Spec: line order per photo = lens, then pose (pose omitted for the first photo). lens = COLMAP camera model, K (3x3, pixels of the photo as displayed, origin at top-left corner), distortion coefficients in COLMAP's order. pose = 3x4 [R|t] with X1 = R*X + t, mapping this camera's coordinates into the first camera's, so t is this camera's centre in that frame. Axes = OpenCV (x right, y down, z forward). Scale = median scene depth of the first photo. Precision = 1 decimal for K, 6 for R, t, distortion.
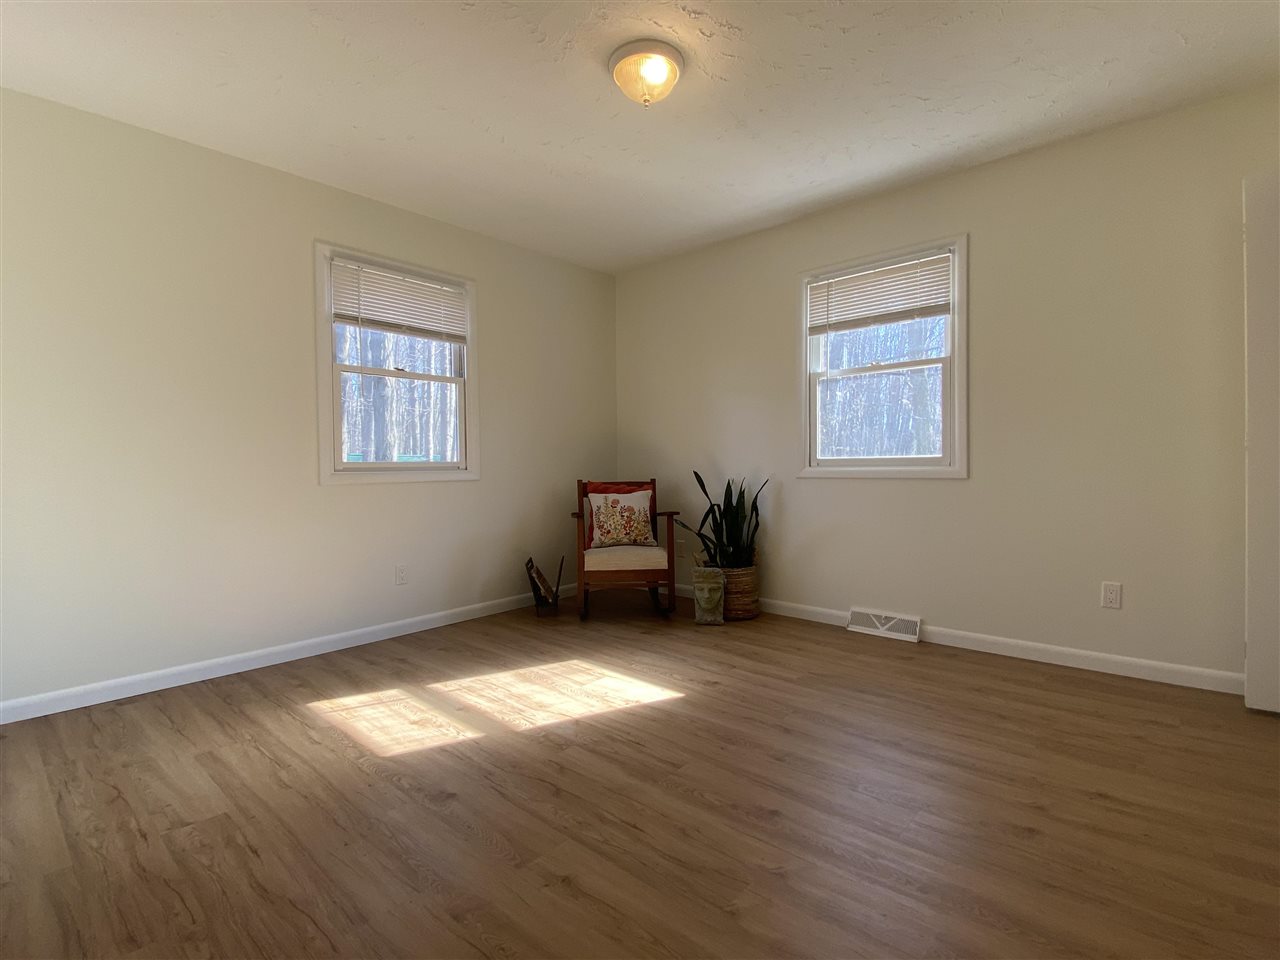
lens RADIAL K [[616.3, 0, 631.3], [0, 616.3, 473.7], [0, 0, 1]] dist [-0.003824, -0.005632]
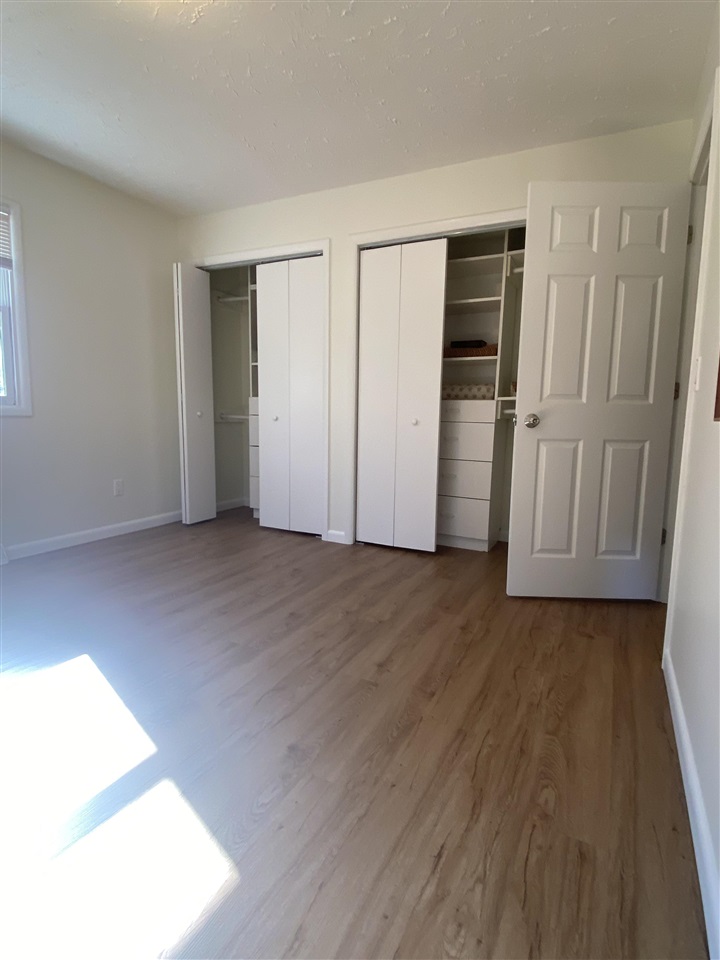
lens RADIAL K [[503.4, 0, 351.3], [0, 503.4, 480.2], [0, 0, 1]] dist [0.025269, -0.002041]
pose [[-0.245586, -0.125873, 0.961168, -0.706006], [0.000493, 0.991517, 0.129974, 0.000508], [-0.969375, 0.032393, -0.243440, 0.746790]]
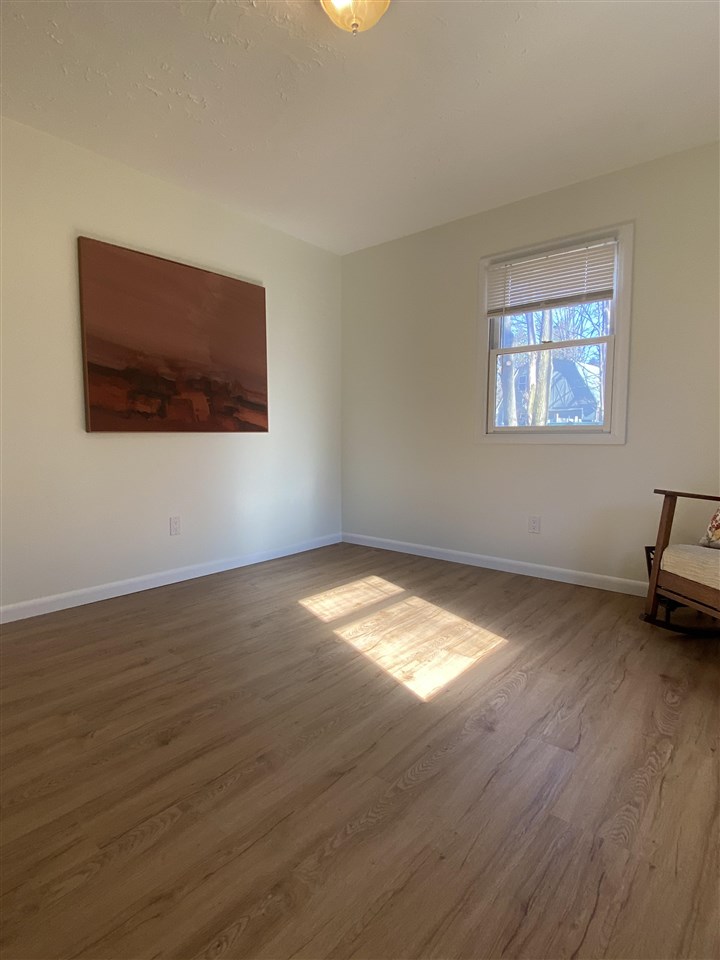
lens RADIAL K [[503.4, 0, 364.0], [0, 503.4, 476.3], [0, 0, 1]] dist [0.025269, -0.002041]
pose [[0.044569, 0.096498, -0.994335, 0.714634], [-0.019628, 0.995216, 0.095704, -0.013710], [0.998813, 0.015251, 0.046250, 0.836116]]
